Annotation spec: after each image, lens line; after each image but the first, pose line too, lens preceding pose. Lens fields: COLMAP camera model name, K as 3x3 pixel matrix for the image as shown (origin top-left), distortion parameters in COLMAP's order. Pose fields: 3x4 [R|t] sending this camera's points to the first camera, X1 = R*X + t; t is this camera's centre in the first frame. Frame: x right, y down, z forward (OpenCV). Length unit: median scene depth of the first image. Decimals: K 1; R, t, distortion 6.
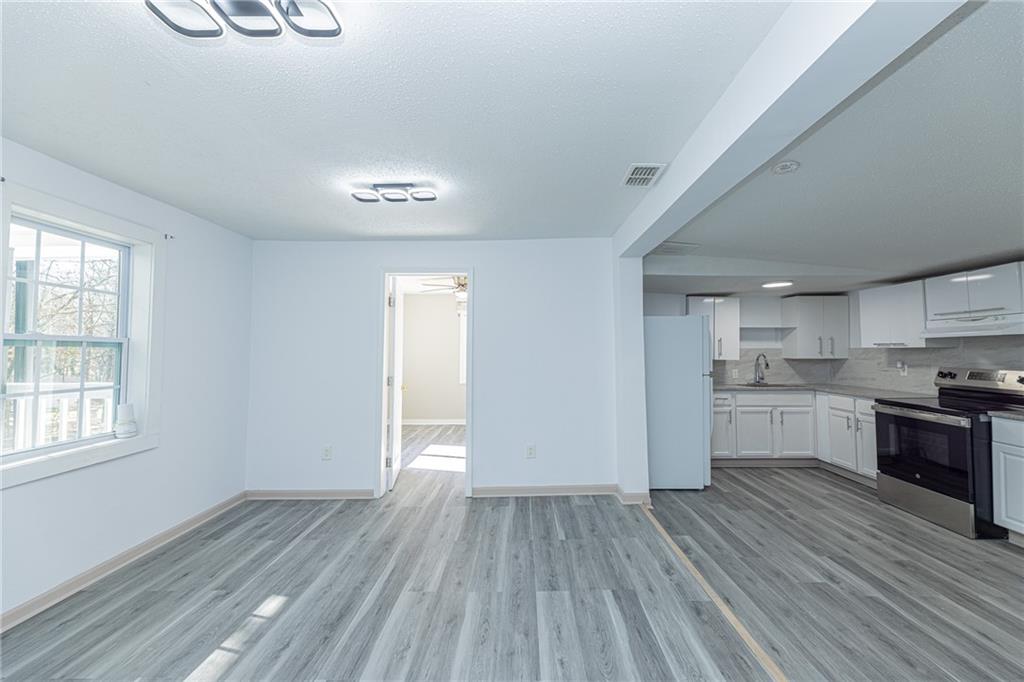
lens RADIAL K [[409.4, 0, 521.2], [0, 409.4, 340.8], [0, 0, 1]] dist [-0.000558, -0.000255]
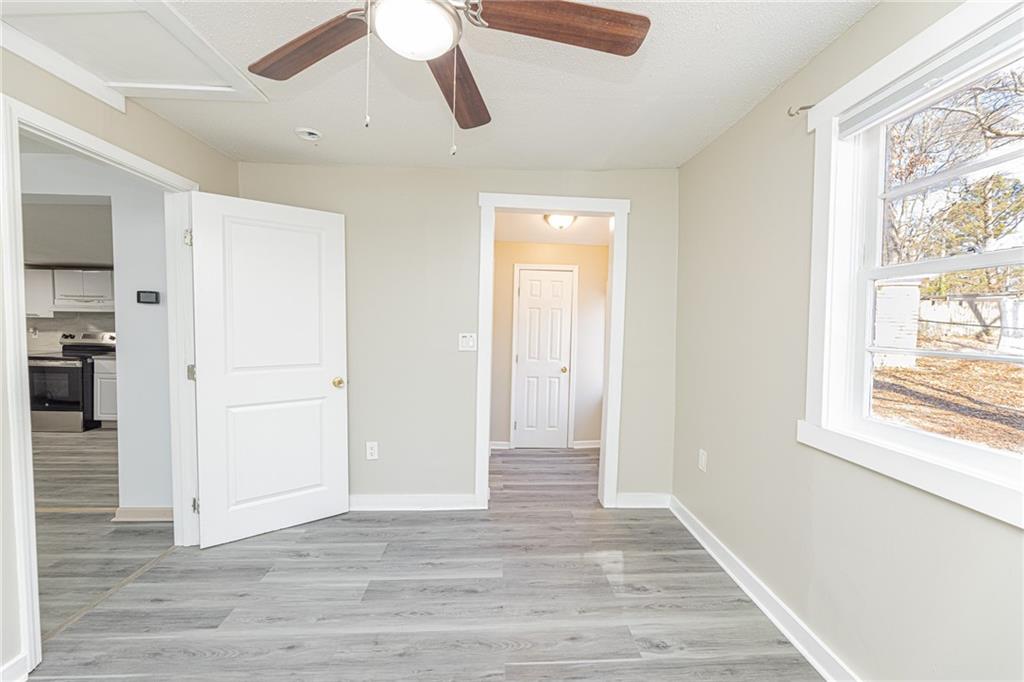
lens RADIAL K [[409.4, 0, 512.1], [0, 409.4, 339.0], [0, 0, 1]] dist [-0.000558, -0.000255]
pose [[-0.055331, -0.028355, 0.998065, -0.594855], [-0.048032, 0.998515, 0.025705, -0.025530], [-0.997312, -0.046517, -0.056611, -0.585717]]
